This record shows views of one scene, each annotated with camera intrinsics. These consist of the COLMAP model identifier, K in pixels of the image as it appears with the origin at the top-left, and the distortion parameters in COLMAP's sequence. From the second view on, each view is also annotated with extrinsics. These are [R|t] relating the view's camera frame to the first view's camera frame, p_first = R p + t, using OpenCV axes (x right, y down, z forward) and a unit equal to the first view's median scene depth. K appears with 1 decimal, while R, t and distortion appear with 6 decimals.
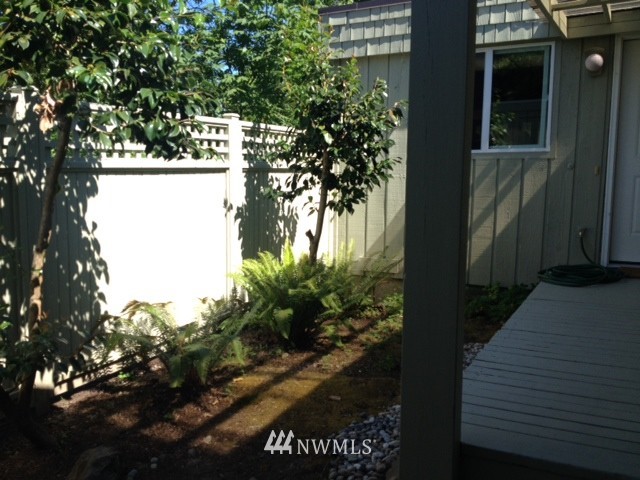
lens RADIAL K [[601.4, 0, 319.8], [0, 601.4, 228.3], [0, 0, 1]] dist [0.170688, -0.277258]
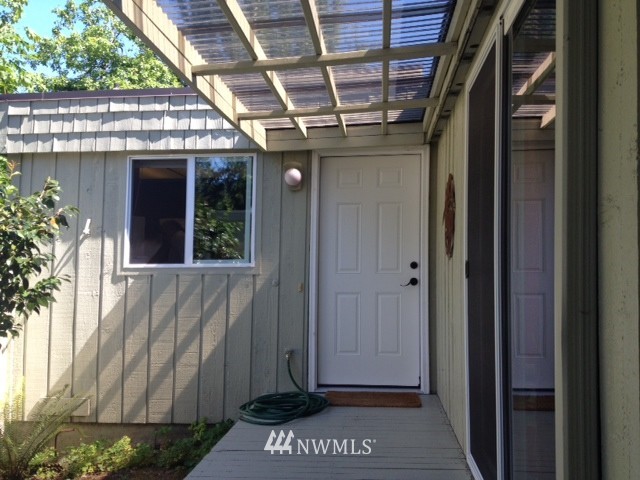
lens RADIAL K [[601.4, 0, 319.8], [0, 601.4, 228.3], [0, 0, 1]] dist [0.170688, -0.277258]
pose [[0.933502, 0.021353, 0.357935, 0.136233], [0.038318, 0.986569, -0.158789, -0.033459], [-0.356518, 0.161945, 0.920146, 0.114308]]
